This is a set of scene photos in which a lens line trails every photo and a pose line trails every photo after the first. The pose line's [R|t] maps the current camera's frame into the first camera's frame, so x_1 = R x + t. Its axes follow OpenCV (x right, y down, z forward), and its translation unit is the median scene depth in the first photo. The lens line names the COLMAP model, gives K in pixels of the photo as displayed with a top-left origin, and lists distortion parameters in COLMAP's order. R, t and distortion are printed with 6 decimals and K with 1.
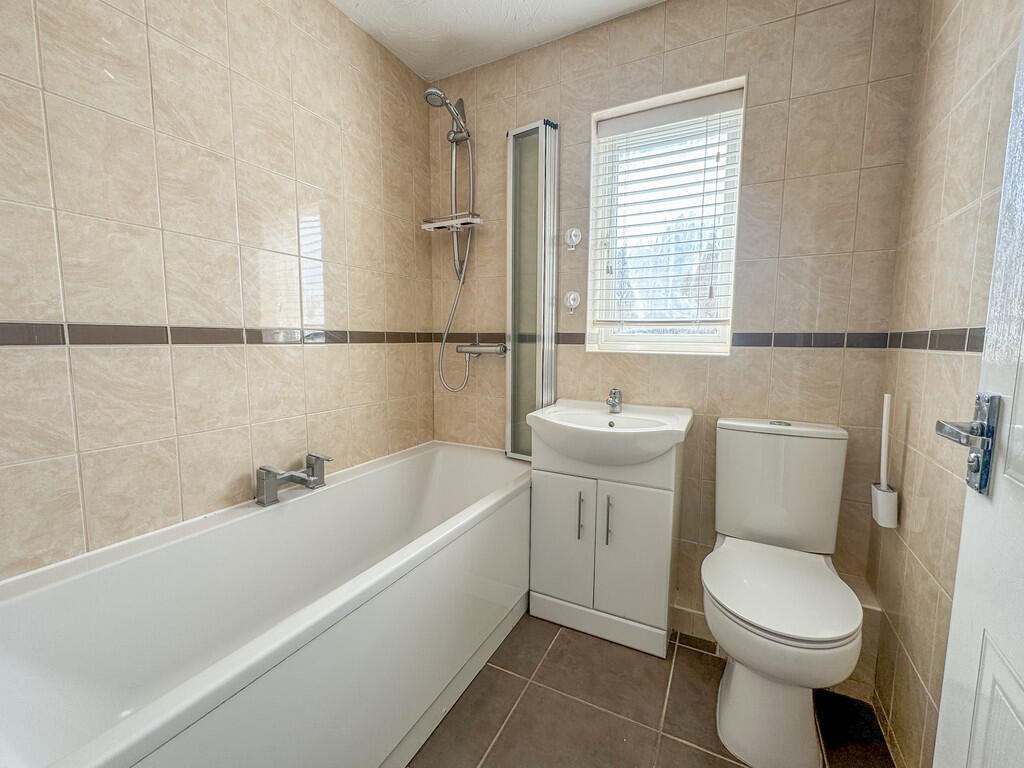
lens RADIAL K [[429.7, 0, 512.0], [0, 429.7, 384.0], [0, 0, 1]] dist [-0.002665, 0.000091]
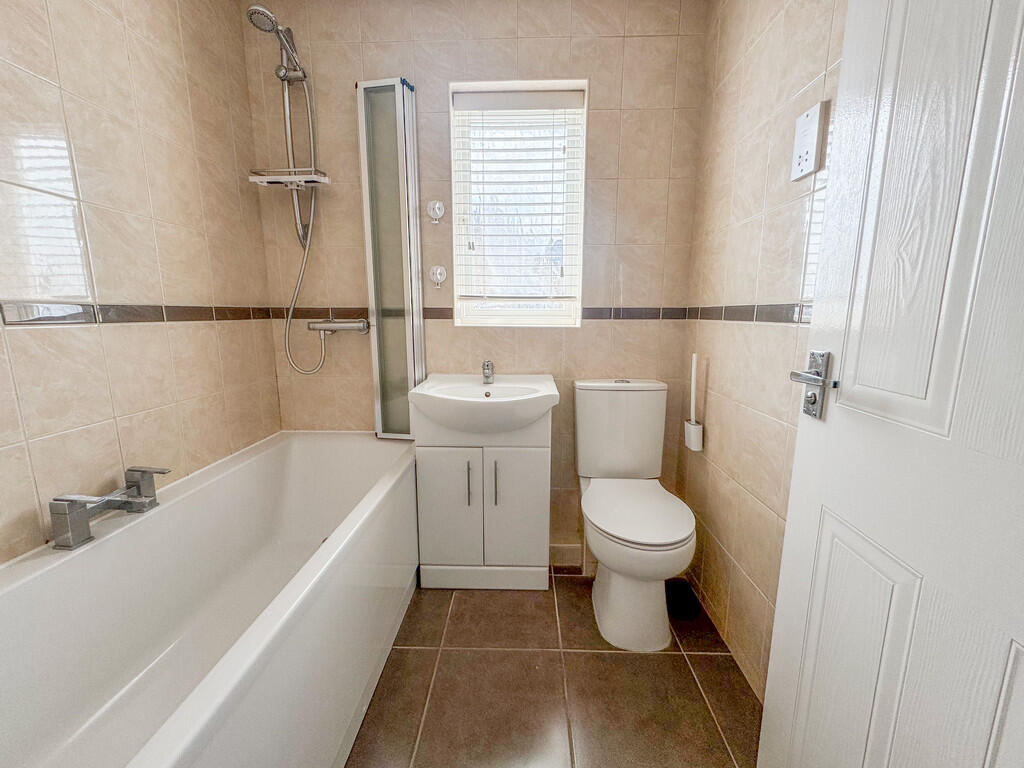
lens RADIAL K [[413.9, 0, 512.0], [0, 413.9, 384.0], [0, 0, 1]] dist [-0.001936, -0.000166]
pose [[0.901172, -0.079091, 0.426185, -0.154108], [0.050700, 0.995697, 0.077576, -0.008952], [-0.430486, -0.048302, 0.901304, 0.052640]]
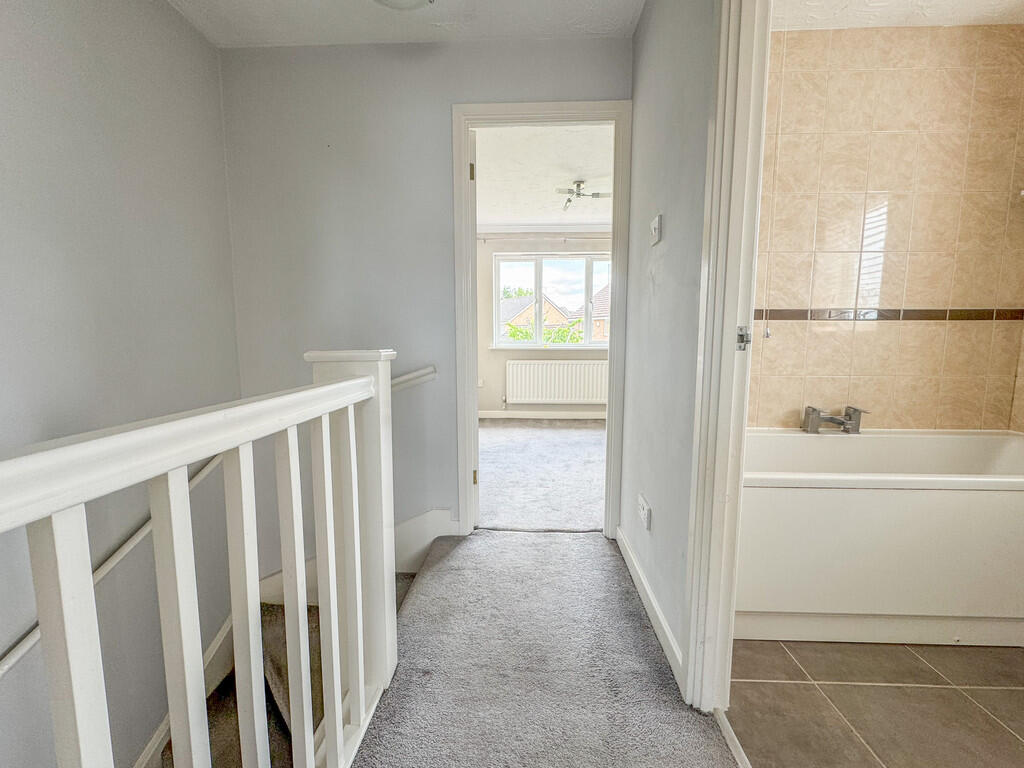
lens RADIAL K [[413.9, 0, 512.0], [0, 413.9, 384.0], [0, 0, 1]] dist [-0.001936, -0.000166]
pose [[0.426186, 0.092974, -0.899845, 0.196920], [-0.092901, 0.993944, 0.058697, 0.113539], [0.899853, 0.058581, 0.432242, -0.426027]]
